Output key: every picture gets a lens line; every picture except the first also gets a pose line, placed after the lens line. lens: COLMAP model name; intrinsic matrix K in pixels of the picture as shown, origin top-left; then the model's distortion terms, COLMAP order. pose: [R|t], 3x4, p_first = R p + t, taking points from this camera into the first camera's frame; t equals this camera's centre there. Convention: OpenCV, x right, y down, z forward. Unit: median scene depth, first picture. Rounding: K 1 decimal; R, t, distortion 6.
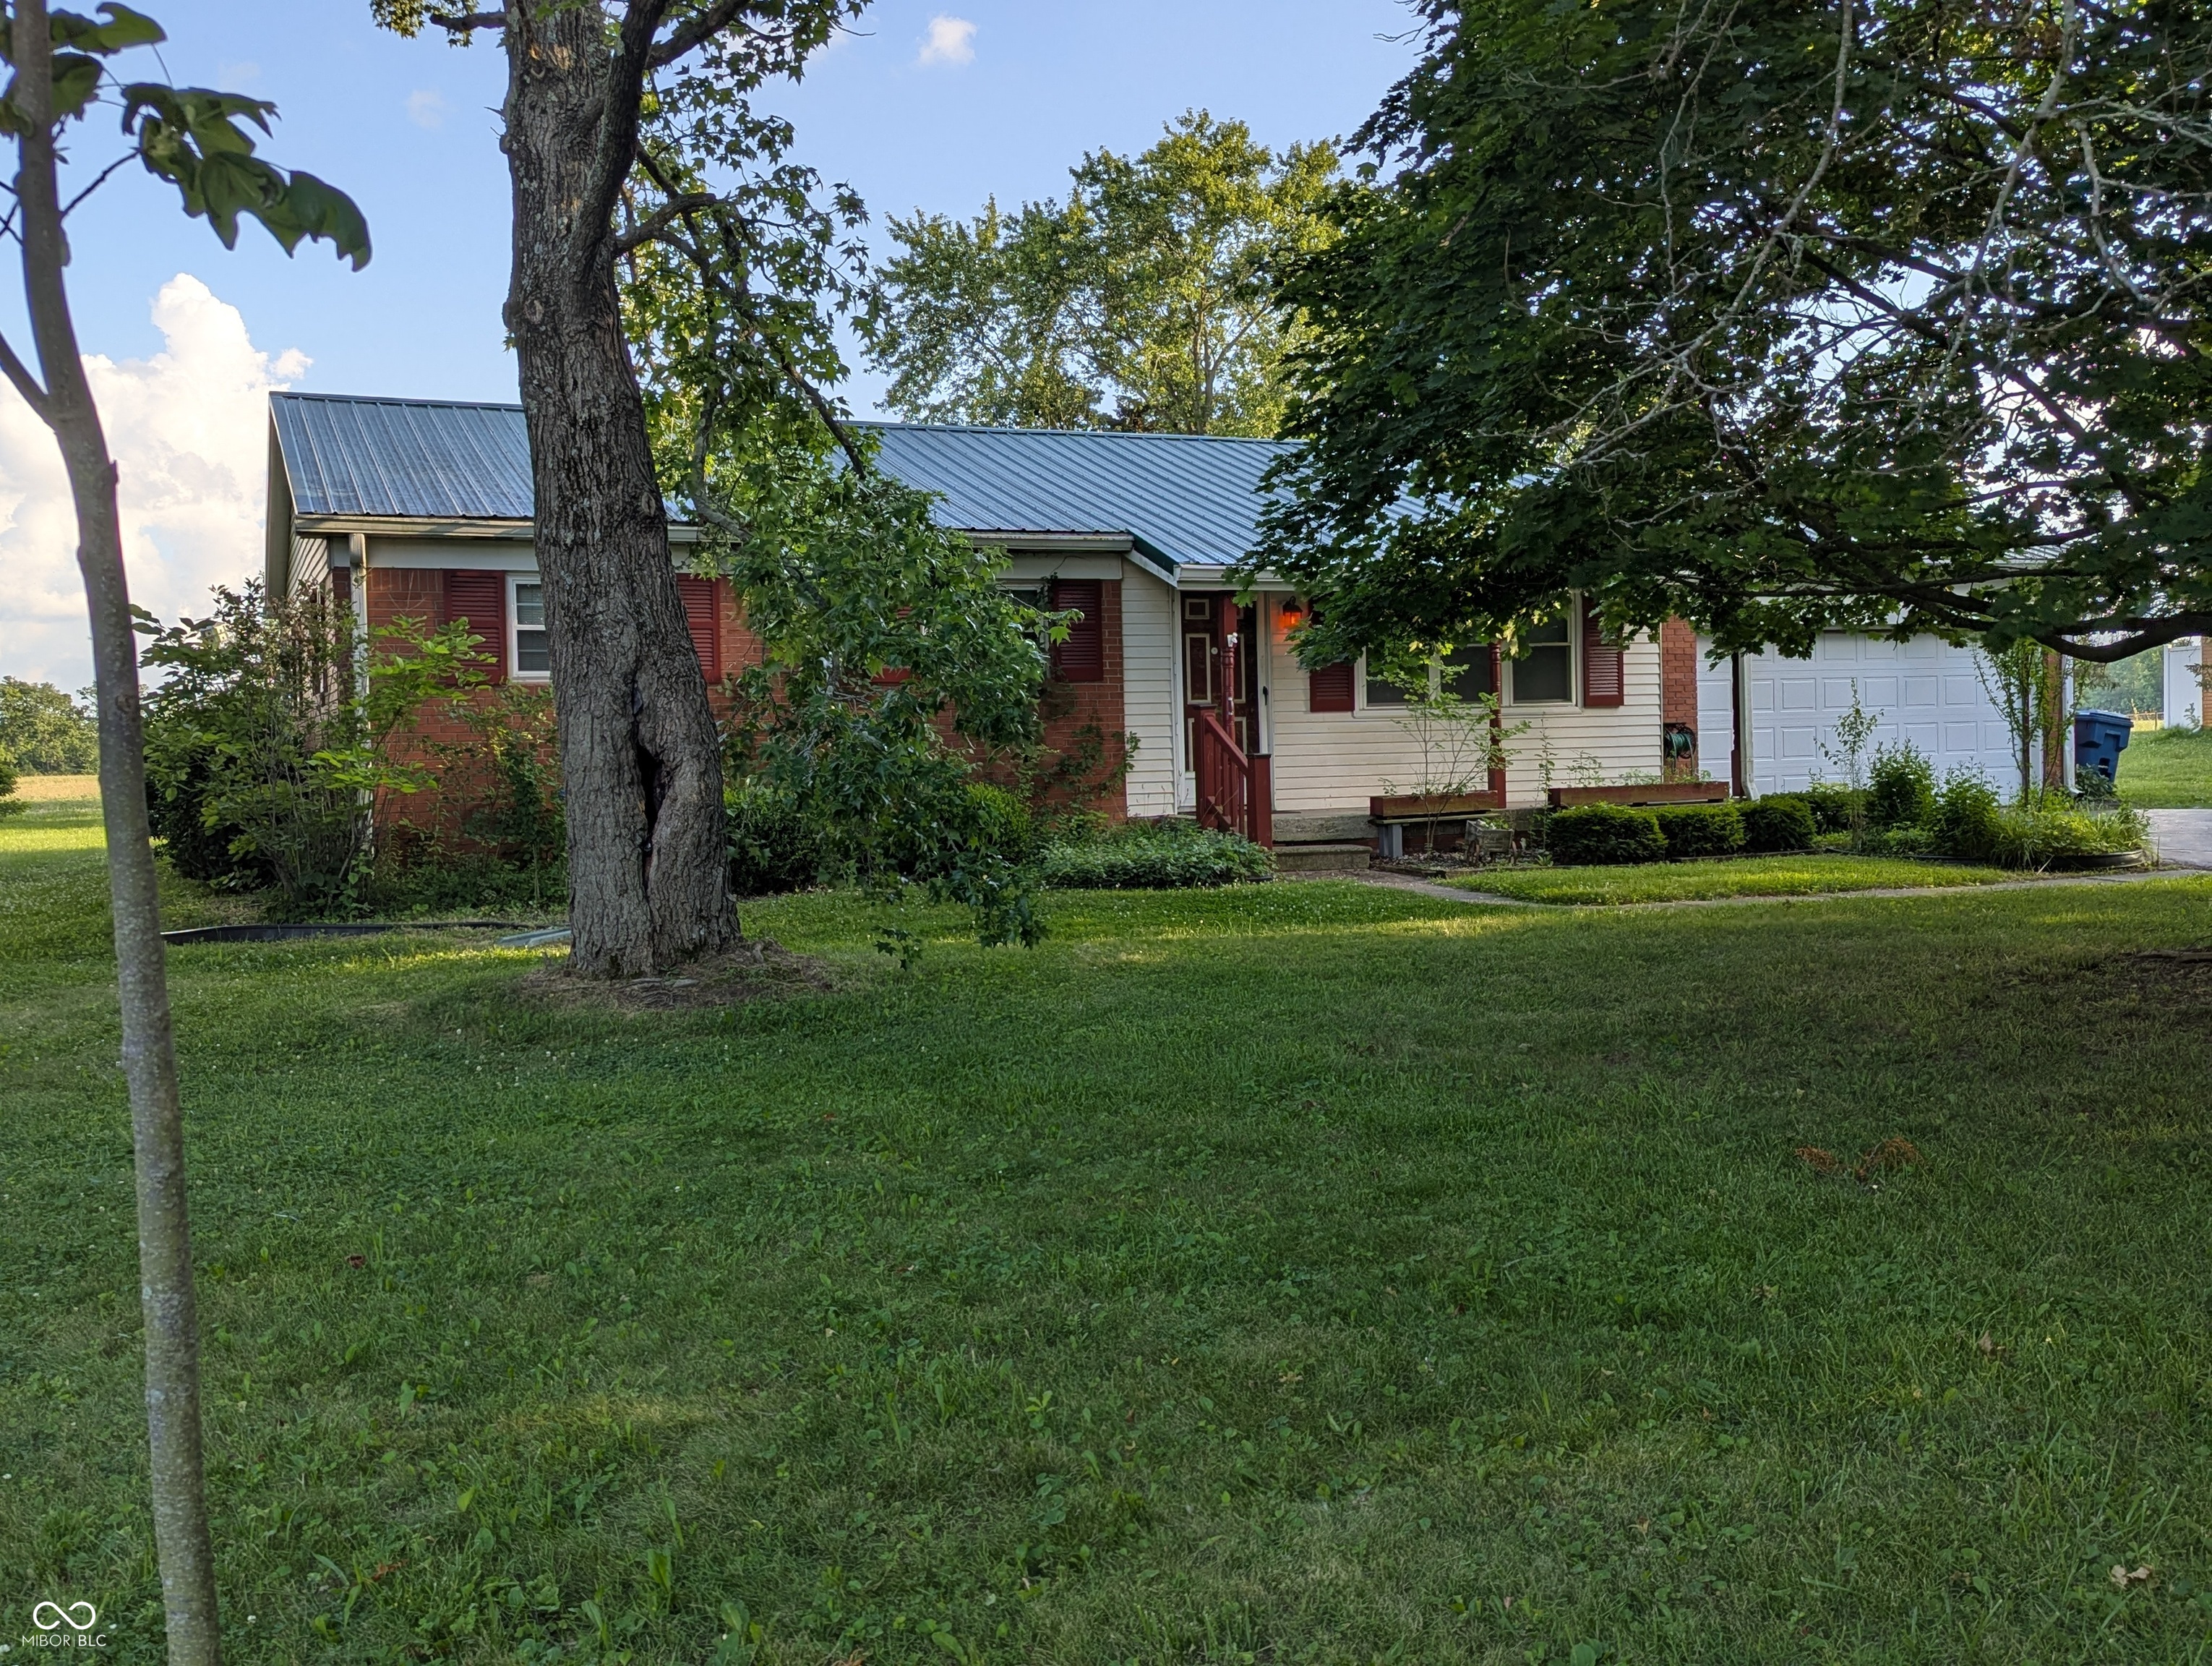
lens RADIAL K [[1532.9, 0, 1106.0], [0, 1532.9, 833.0], [0, 0, 1]] dist [0.042867, -0.003973]
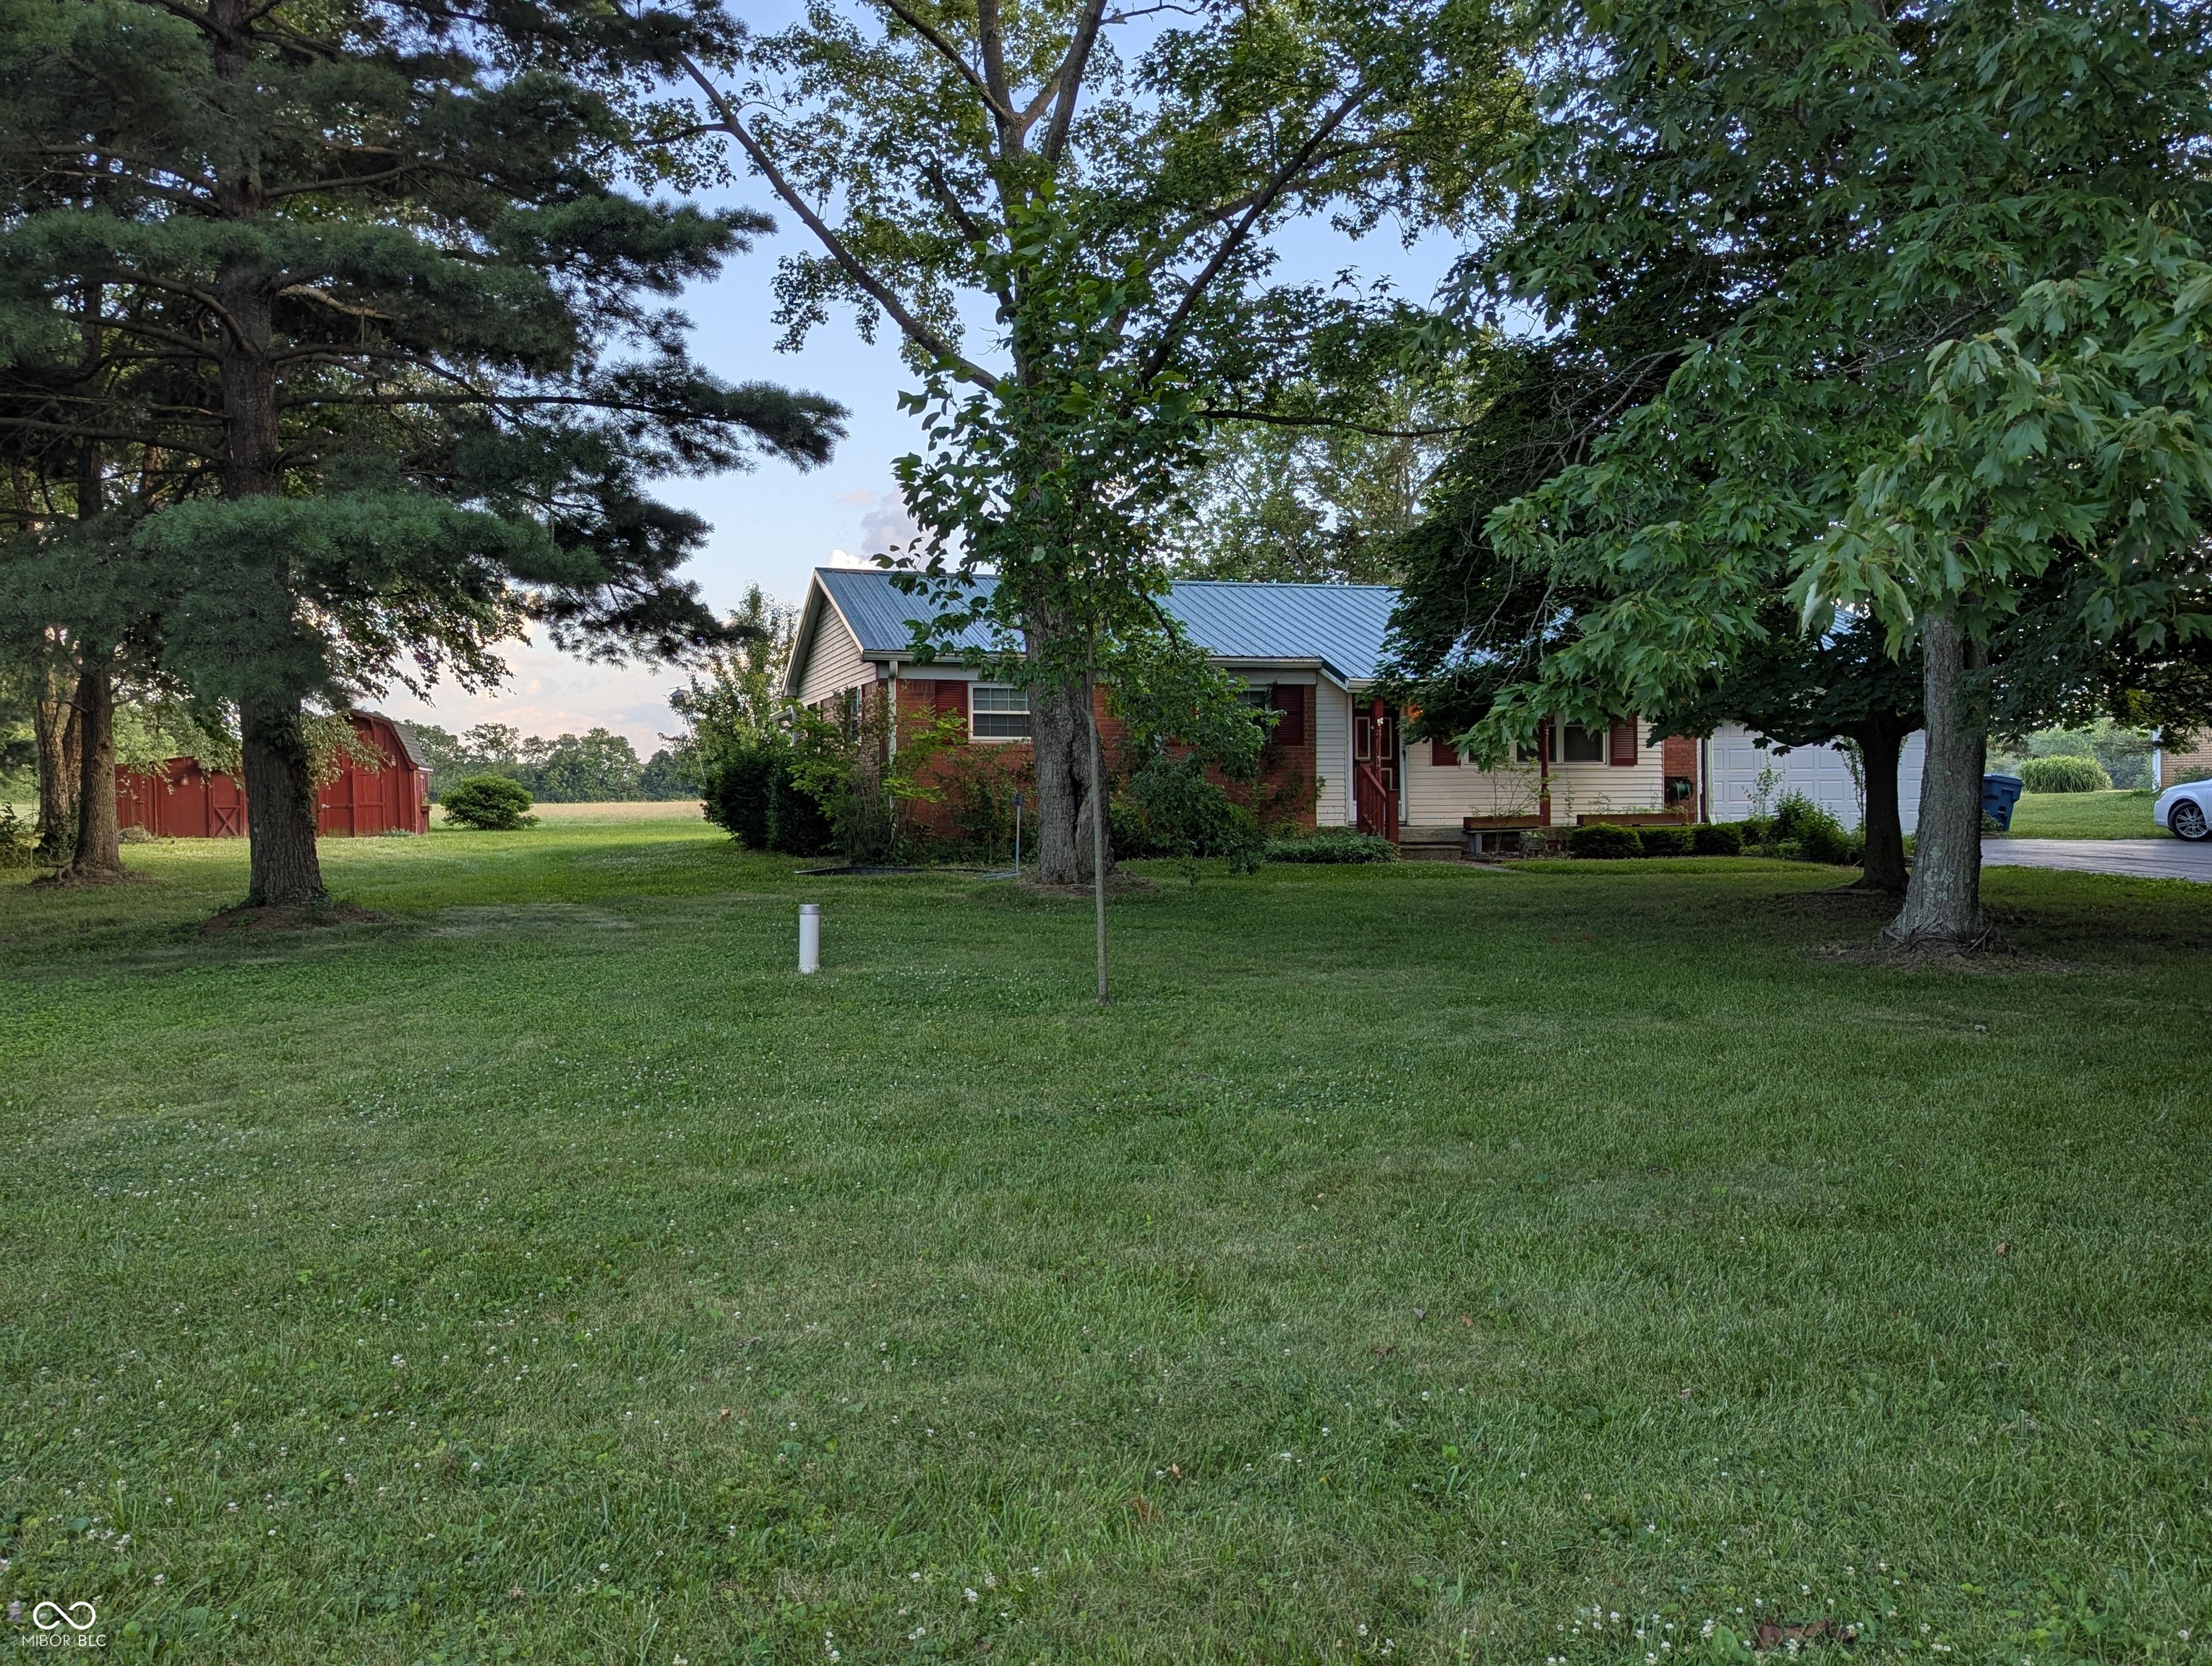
lens RADIAL K [[1532.9, 0, 1106.0], [0, 1532.9, 833.0], [0, 0, 1]] dist [0.042867, -0.003973]
pose [[0.988196, 0.022597, -0.151520, 0.042221], [-0.027388, 0.999186, -0.029608, 0.053844], [0.150728, 0.033408, 0.988011, -0.704352]]
